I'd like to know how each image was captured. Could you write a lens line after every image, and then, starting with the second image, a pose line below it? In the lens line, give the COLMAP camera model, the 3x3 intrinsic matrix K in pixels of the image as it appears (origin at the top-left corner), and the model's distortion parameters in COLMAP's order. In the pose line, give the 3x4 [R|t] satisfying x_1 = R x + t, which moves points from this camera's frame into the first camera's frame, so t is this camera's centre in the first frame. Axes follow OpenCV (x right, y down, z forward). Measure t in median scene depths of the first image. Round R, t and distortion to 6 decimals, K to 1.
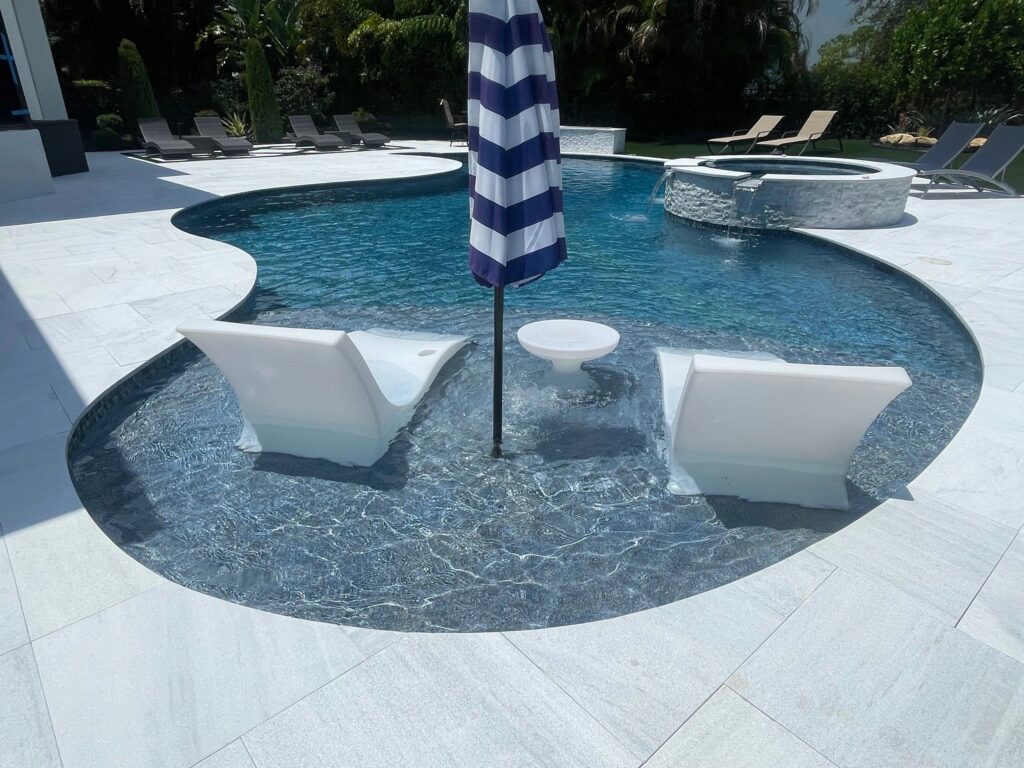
lens RADIAL K [[646.2, 0, 512.0], [0, 646.2, 384.0], [0, 0, 1]] dist [-0.003583, -0.000979]
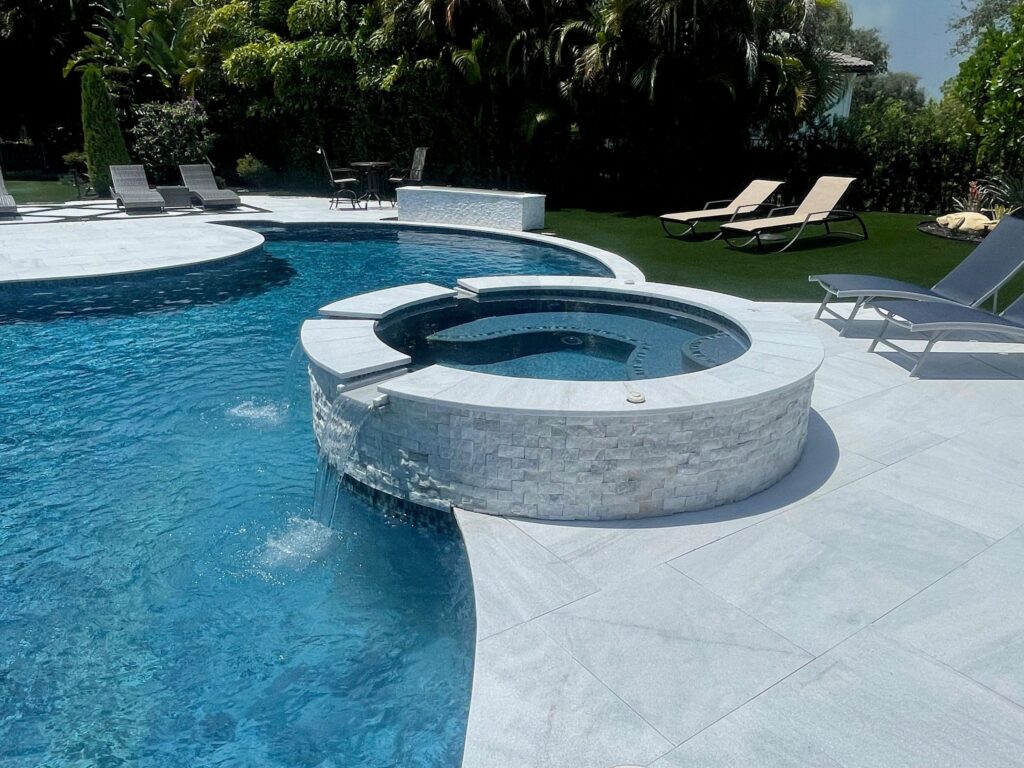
lens RADIAL K [[753.9, 0, 512.0], [0, 753.9, 384.0], [0, 0, 1]] dist [-0.003823, -0.006749]
pose [[0.994929, 0.044733, -0.090087, 0.233582], [-0.053323, 0.994018, -0.095317, -0.127911], [0.085284, 0.099637, 0.991362, 0.246690]]
